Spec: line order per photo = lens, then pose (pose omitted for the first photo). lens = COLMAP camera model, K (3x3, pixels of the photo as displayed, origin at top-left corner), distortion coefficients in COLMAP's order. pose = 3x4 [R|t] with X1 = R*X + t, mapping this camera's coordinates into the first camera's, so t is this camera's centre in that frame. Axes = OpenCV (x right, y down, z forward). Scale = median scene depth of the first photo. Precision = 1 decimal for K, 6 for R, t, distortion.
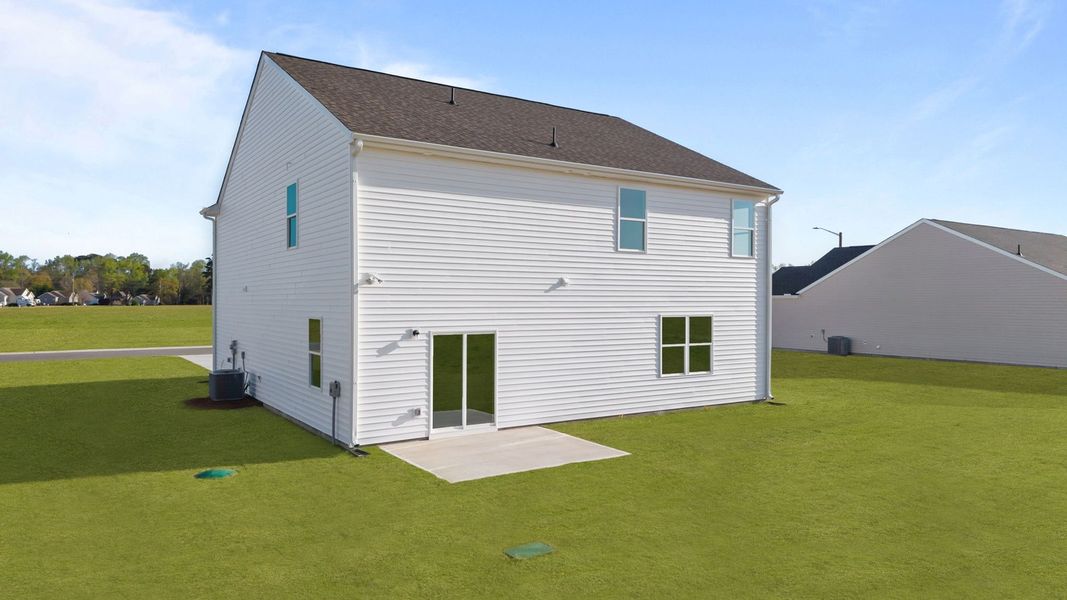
lens RADIAL K [[704.9, 0, 532.6], [0, 704.9, 301.5], [0, 0, 1]] dist [0.075070, -0.007600]
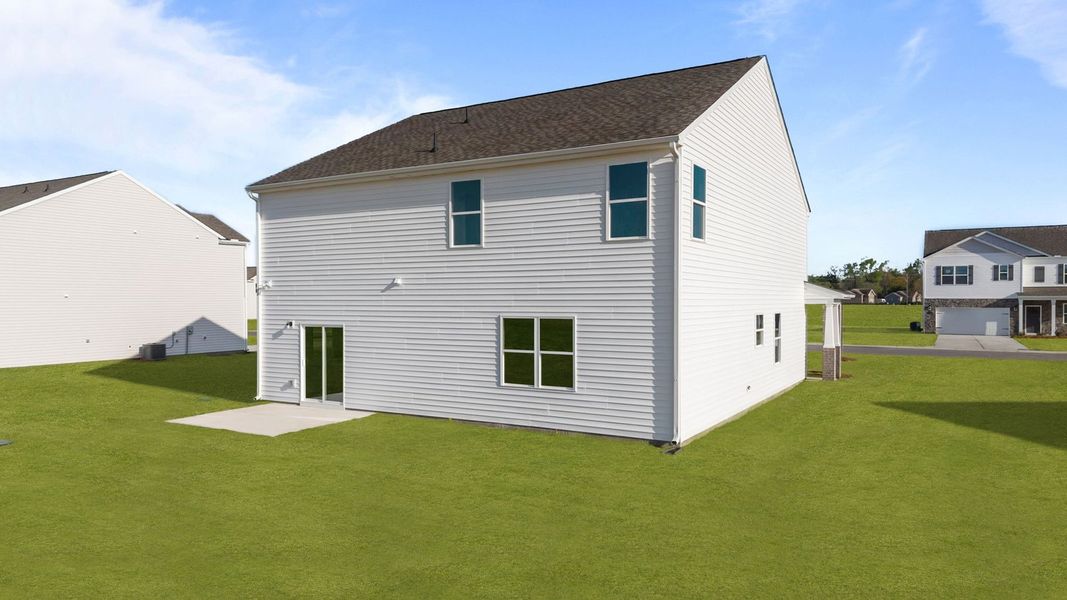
lens RADIAL K [[704.9, 0, 538.9], [0, 704.9, 298.1], [0, 0, 1]] dist [0.075070, -0.007600]
pose [[0.445090, -0.003871, -0.895477, 1.042556], [0.000366, 0.999991, -0.004142, 0.001003], [0.895486, 0.001516, 0.445088, 0.681339]]
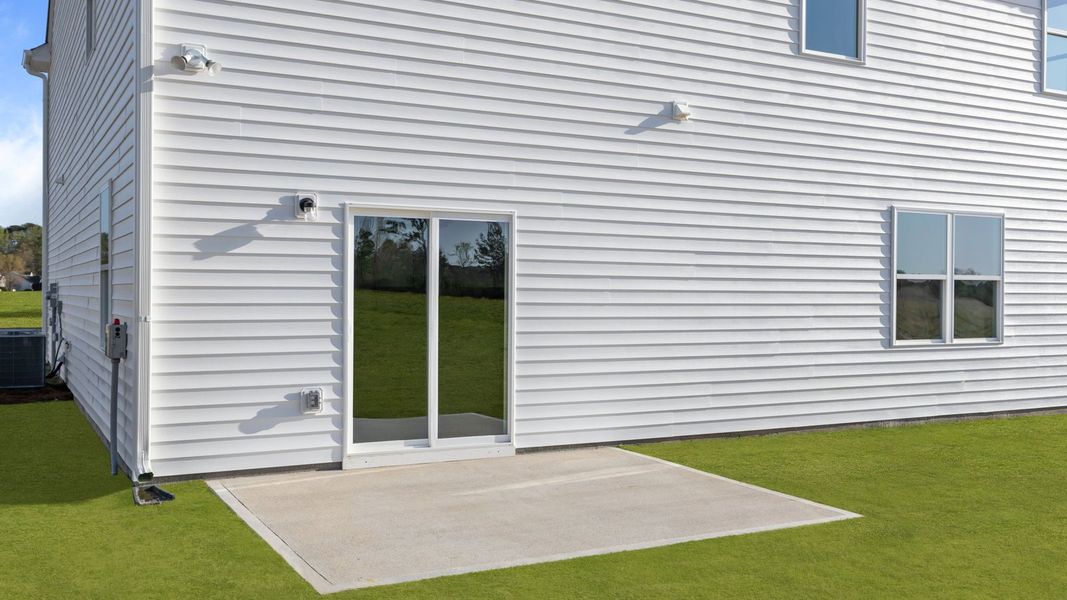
lens RADIAL K [[1020.6, 0, 536.9], [0, 1020.6, 299.6], [0, 0, 1]] dist [-0.013379, 0.000000]
pose [[0.996365, 0.006867, -0.084909, 0.012651], [-0.006234, 0.999951, 0.007714, 0.077609], [0.084957, -0.007157, 0.996359, 0.357737]]
